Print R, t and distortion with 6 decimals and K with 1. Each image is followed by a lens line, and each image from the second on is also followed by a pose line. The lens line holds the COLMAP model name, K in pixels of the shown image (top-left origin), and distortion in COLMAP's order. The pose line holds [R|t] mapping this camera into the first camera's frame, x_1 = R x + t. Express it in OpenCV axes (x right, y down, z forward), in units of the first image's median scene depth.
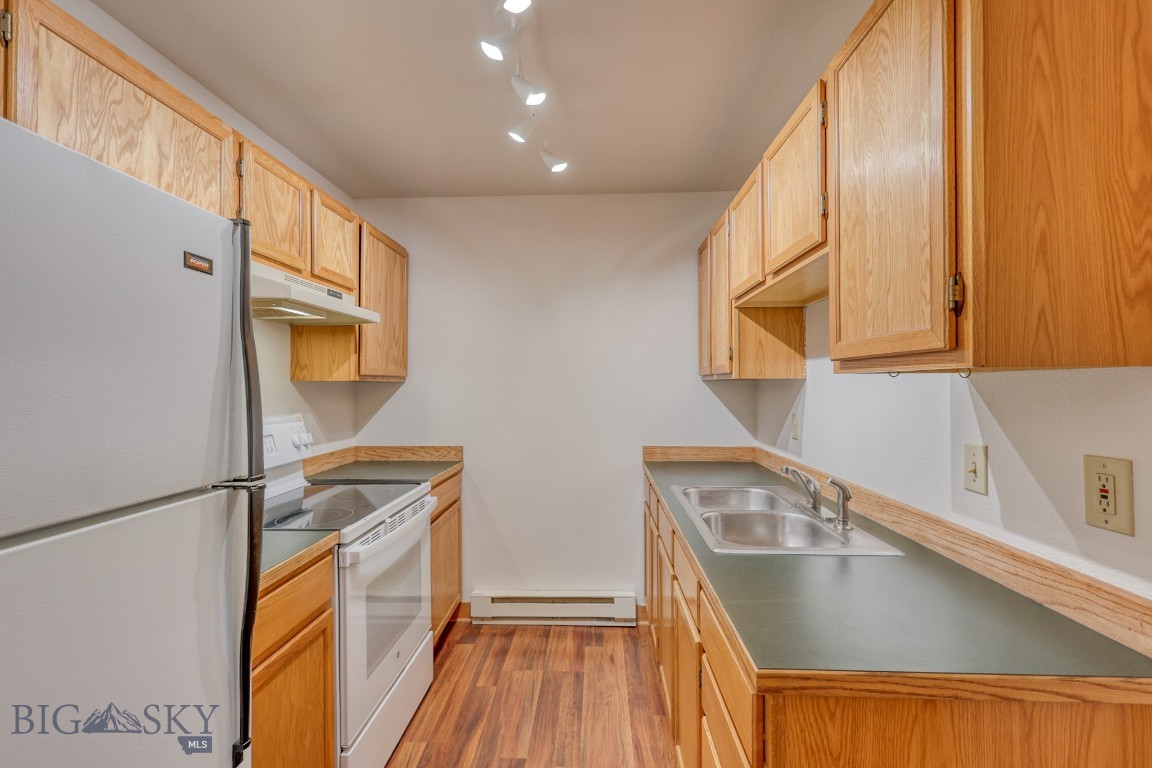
lens RADIAL K [[509.5, 0, 581.1], [0, 509.5, 383.6], [0, 0, 1]] dist [0.000544, 0.000306]
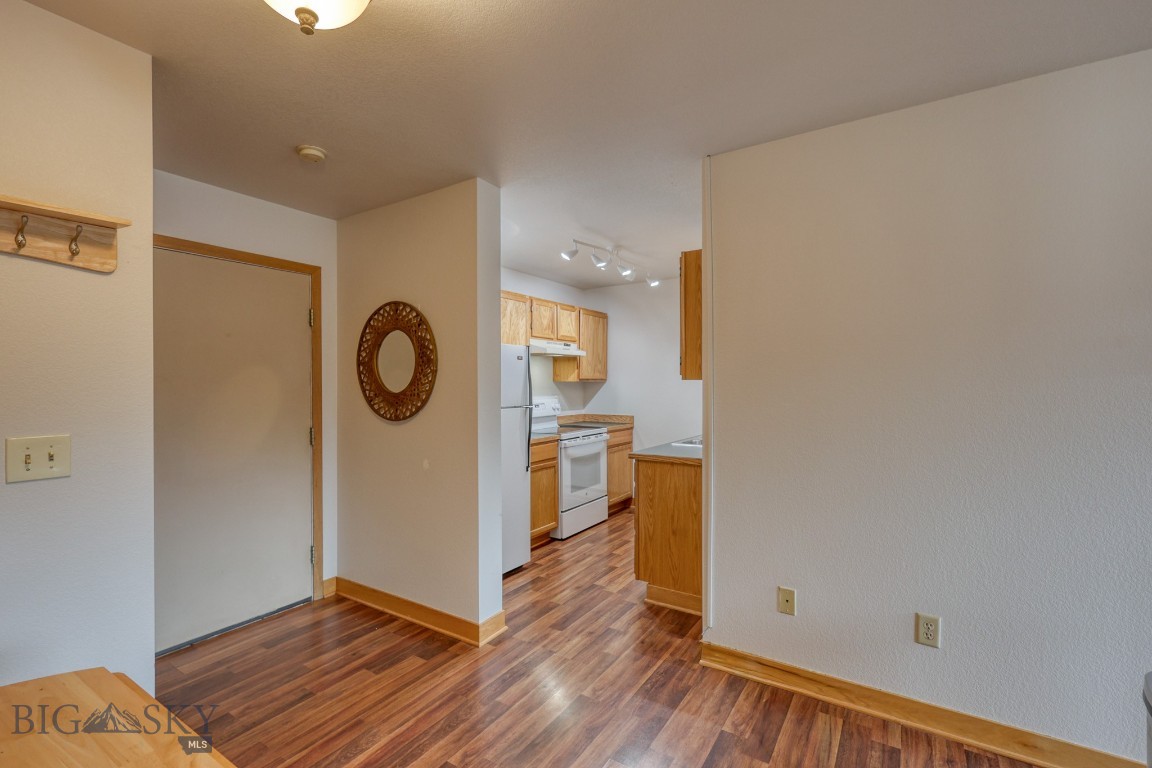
lens RADIAL K [[506.9, 0, 588.5], [0, 506.9, 381.0], [0, 0, 1]] dist [0.001035, 0.000142]
pose [[0.871397, -0.001584, -0.490577, 0.749524], [0.001712, 0.999999, -0.000187, -0.007916], [0.490576, -0.000677, 0.871398, -0.989035]]
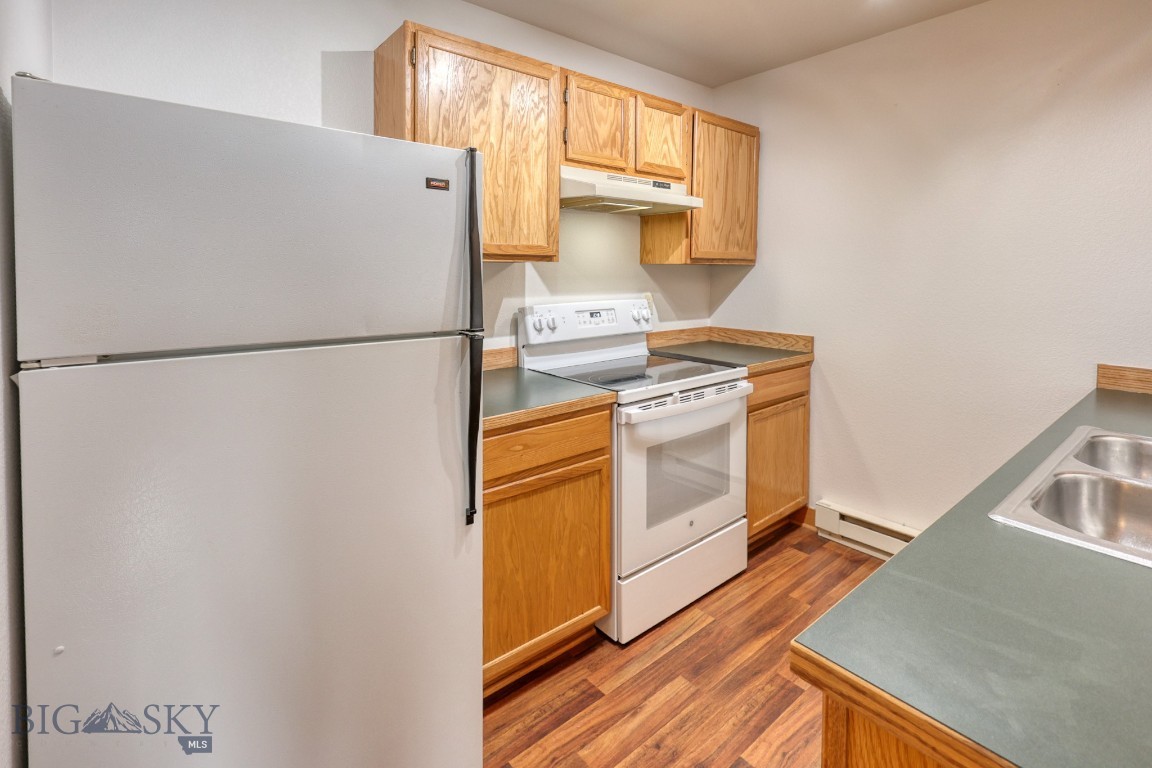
lens RADIAL K [[529.2, 0, 569.8], [0, 529.2, 287.0], [0, 0, 1]] dist [0.000423, 0.000057]
pose [[0.659898, 0.027511, -0.750852, 0.251493], [-0.001728, 0.999382, 0.035098, 0.005277], [0.751354, -0.021864, 0.659538, 0.090094]]
